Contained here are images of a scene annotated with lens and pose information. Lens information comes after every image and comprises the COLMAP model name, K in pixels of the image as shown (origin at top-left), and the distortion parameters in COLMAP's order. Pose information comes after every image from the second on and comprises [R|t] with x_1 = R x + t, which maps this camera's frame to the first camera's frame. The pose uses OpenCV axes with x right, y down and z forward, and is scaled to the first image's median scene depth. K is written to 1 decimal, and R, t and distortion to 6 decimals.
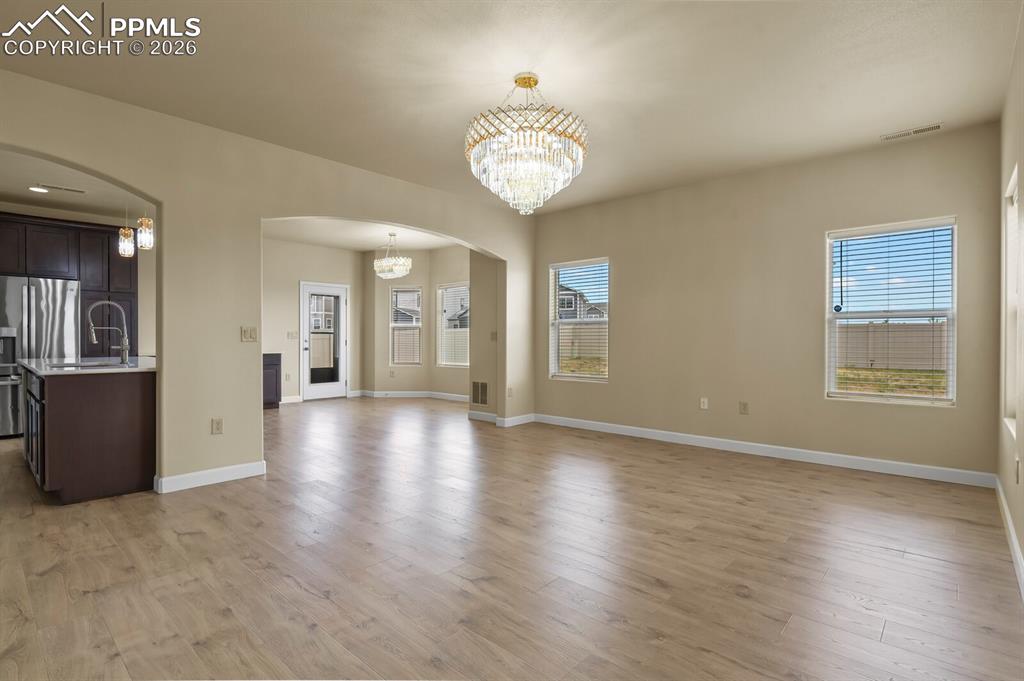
lens RADIAL K [[496.4, 0, 518.9], [0, 496.4, 341.6], [0, 0, 1]] dist [-0.007930, -0.006225]
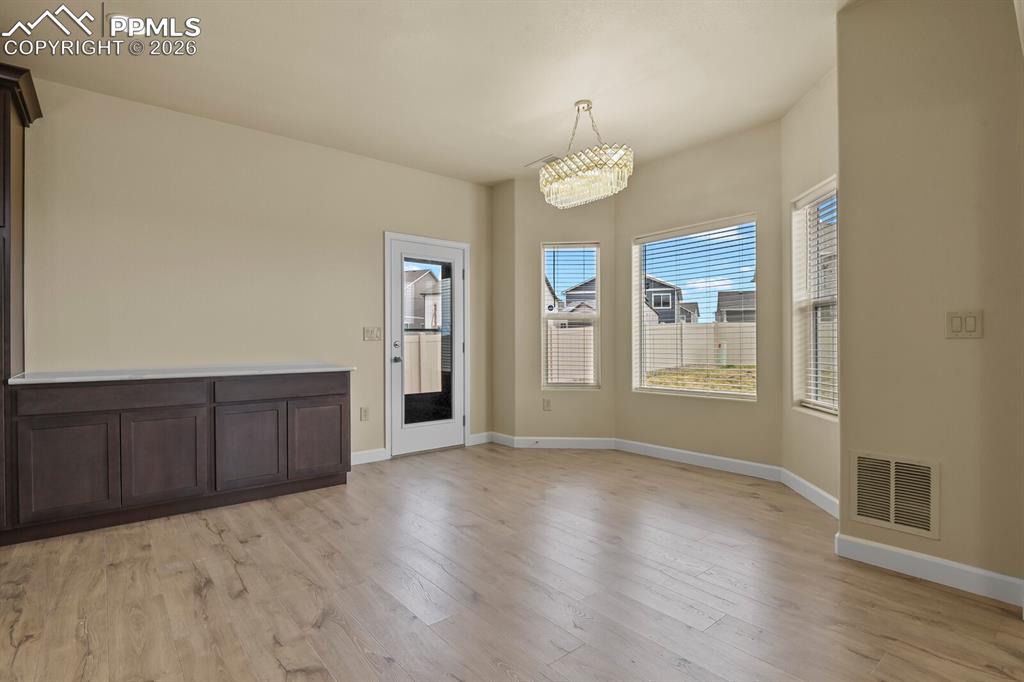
lens RADIAL K [[496.1, 0, 516.2], [0, 496.1, 342.4], [0, 0, 1]] dist [-0.005952, -0.009414]
pose [[0.989865, -0.008197, -0.141777, -0.294123], [0.007243, 0.999948, -0.007247, 0.001243], [0.141829, 0.006146, 0.989872, 0.638540]]
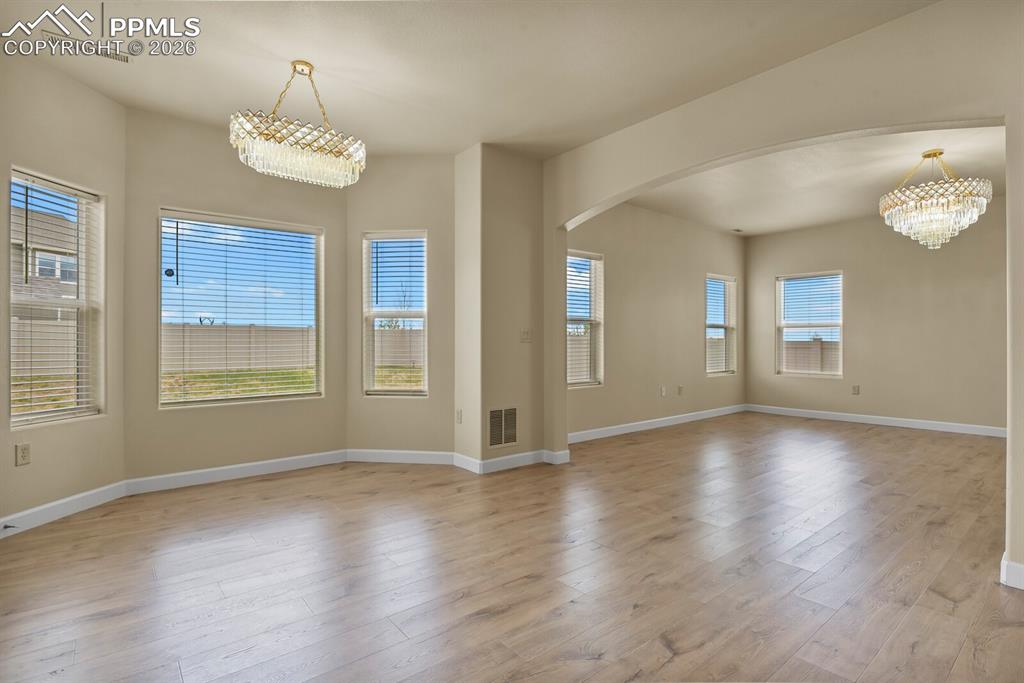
lens RADIAL K [[496.4, 0, 518.9], [0, 496.4, 342.6], [0, 0, 1]] dist [-0.007930, -0.006225]
pose [[0.147277, -0.004208, 0.989086, -0.709259], [0.008179, 0.999962, 0.003037, -0.003650], [-0.989062, 0.007643, 0.147305, 0.905691]]
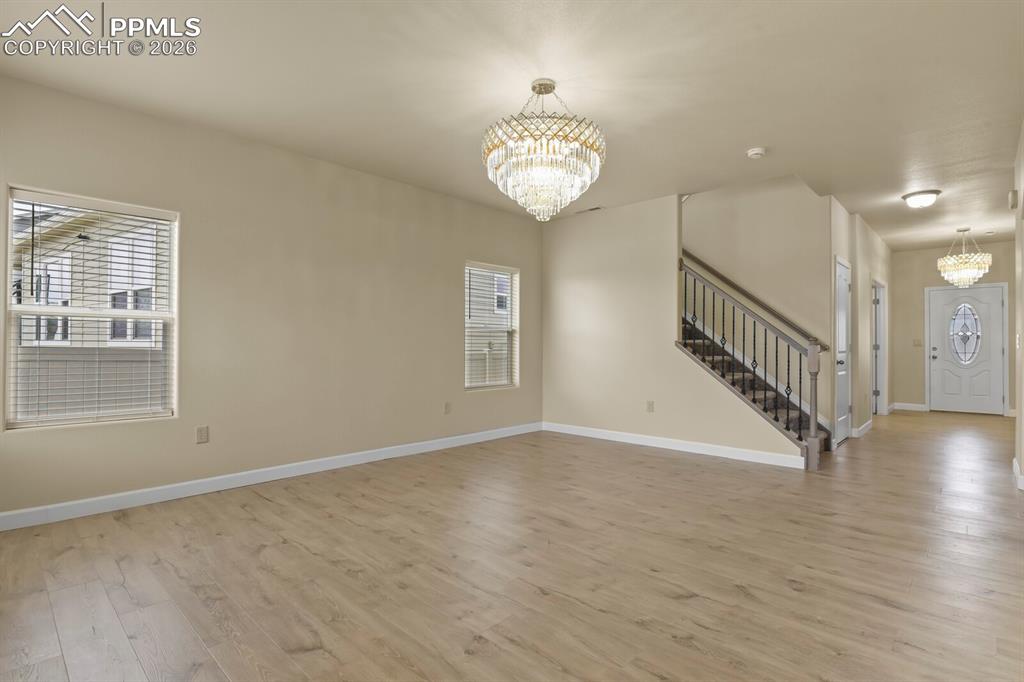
lens RADIAL K [[496.4, 0, 518.9], [0, 496.4, 342.1], [0, 0, 1]] dist [-0.007930, -0.006225]
pose [[-0.999854, -0.005405, 0.016199, 0.021704], [-0.005357, 0.999981, 0.003002, -0.006819], [-0.016215, 0.002915, -0.999864, 0.925548]]
